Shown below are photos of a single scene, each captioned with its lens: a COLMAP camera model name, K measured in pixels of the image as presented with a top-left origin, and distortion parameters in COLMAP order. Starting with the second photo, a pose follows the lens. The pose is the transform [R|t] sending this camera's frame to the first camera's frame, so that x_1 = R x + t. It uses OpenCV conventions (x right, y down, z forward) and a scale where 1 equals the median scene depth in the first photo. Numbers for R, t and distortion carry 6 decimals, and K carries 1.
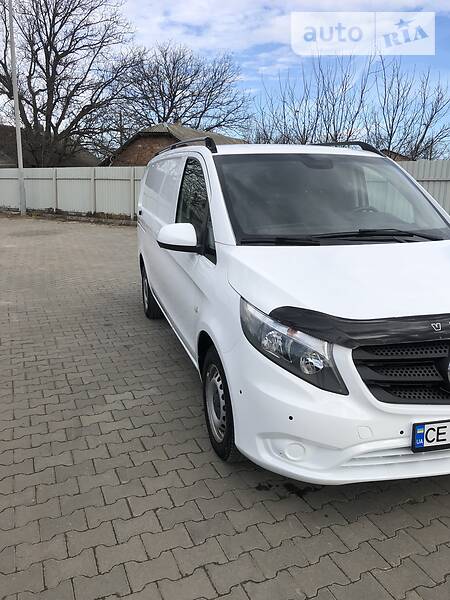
lens RADIAL K [[496.2, 0, 230.6], [0, 496.2, 297.4], [0, 0, 1]] dist [0.012341, 0.001396]
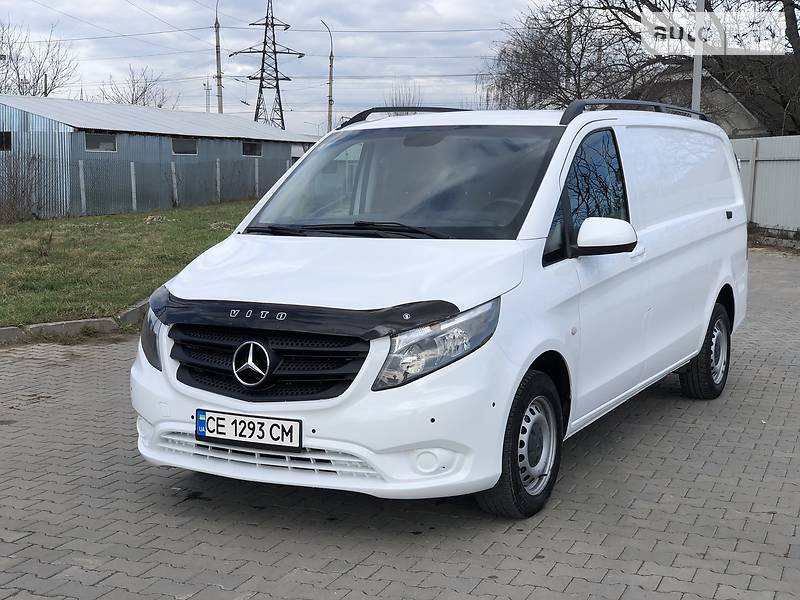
lens RADIAL K [[1197.4, 0, 400.0], [0, 1197.4, 300.0], [0, 0, 1]] dist [0.014761, 0.140101]
pose [[0.705298, 0.065734, -0.705856, 1.649470], [-0.148154, 0.987373, -0.056086, 0.084804], [0.693257, 0.144133, 0.706131, -0.294286]]
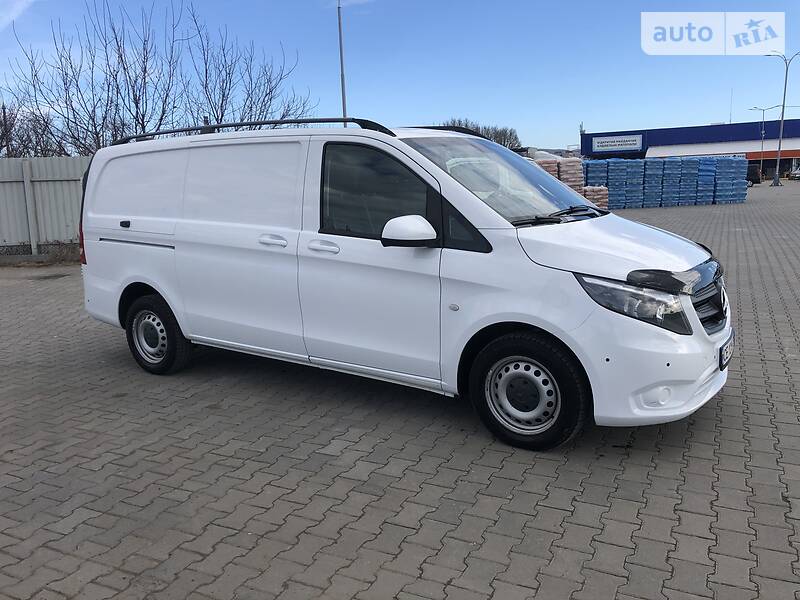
lens RADIAL K [[659.4, 0, 403.2], [0, 659.4, 290.7], [0, 0, 1]] dist [0.013080, 0.009051]
pose [[0.757479, -0.141812, 0.637271, -0.928616], [0.181479, 0.983390, 0.003123, -0.027919], [-0.627129, 0.113286, 0.770633, 0.141326]]
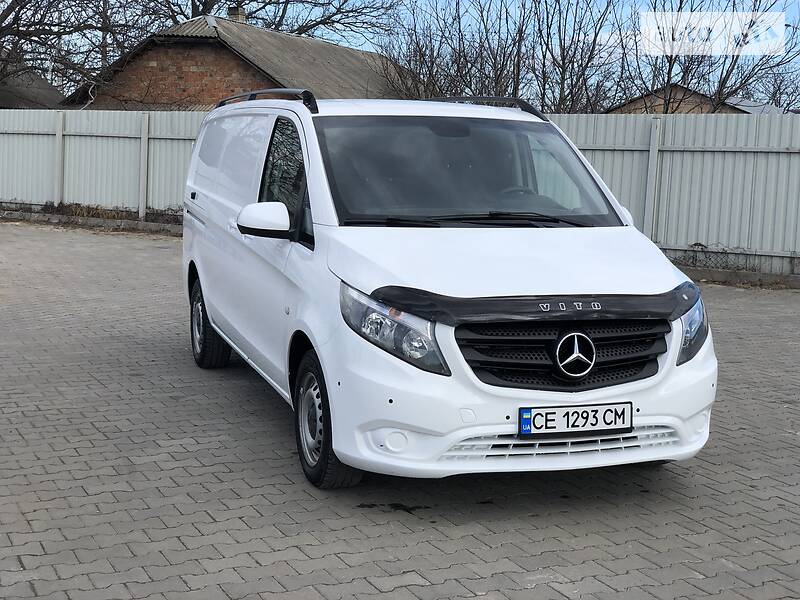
lens RADIAL K [[1197.4, 0, 400.0], [0, 1197.4, 300.0], [0, 0, 1]] dist [0.014761, 0.140101]
pose [[0.999113, 0.012762, 0.040134, 0.032969], [-0.008740, 0.995063, -0.098859, 0.200928], [-0.041198, 0.098421, 0.994292, -0.928934]]
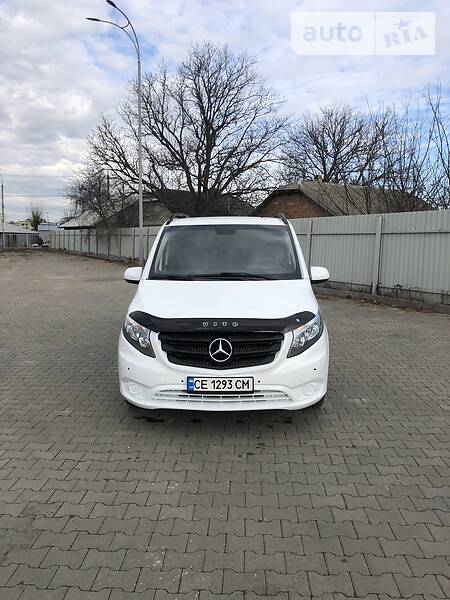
lens RADIAL K [[494.6, 0, 223.9], [0, 494.6, 286.8], [0, 0, 1]] dist [0.013080, 0.009051]
pose [[0.949124, 0.022584, -0.314092, 0.763678], [-0.060891, 0.991763, -0.112690, 0.089713], [0.308960, 0.126082, 0.942681, -0.512145]]
